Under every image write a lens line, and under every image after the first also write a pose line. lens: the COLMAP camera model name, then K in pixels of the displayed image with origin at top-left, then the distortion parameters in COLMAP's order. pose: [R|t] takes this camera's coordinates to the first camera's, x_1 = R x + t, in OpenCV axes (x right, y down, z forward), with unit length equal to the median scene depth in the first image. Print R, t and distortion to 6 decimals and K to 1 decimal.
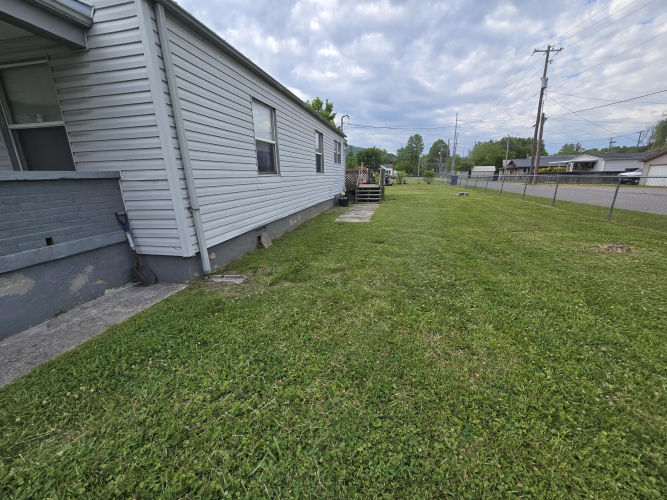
lens RADIAL K [[269.5, 0, 334.0], [0, 269.5, 244.8], [0, 0, 1]] dist [-0.004336, 0.003613]
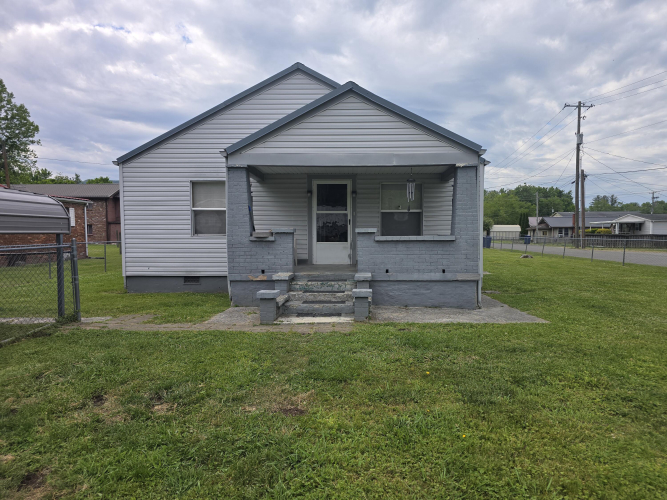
lens RADIAL K [[438.6, 0, 322.7], [0, 438.6, 250.9], [0, 0, 1]] dist [0.044632, -0.027625]
pose [[0.990739, 0.008228, 0.135530, -0.170857], [0.020673, 0.977383, -0.210463, 0.038140], [-0.134196, 0.211316, 0.968162, -0.154495]]
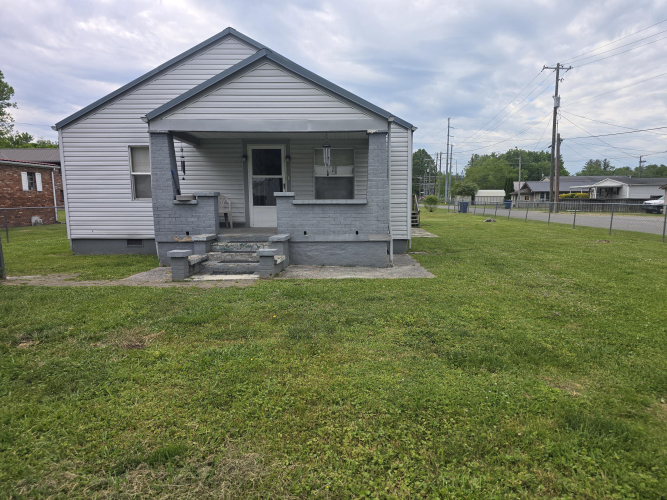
lens RADIAL K [[438.6, 0, 322.6], [0, 438.6, 257.4], [0, 0, 1]] dist [0.044632, -0.027625]
pose [[0.989027, -0.007590, 0.147539, -0.134318], [0.025327, 0.992606, -0.118712, 0.043809], [-0.145547, 0.121146, 0.981906, -0.175033]]
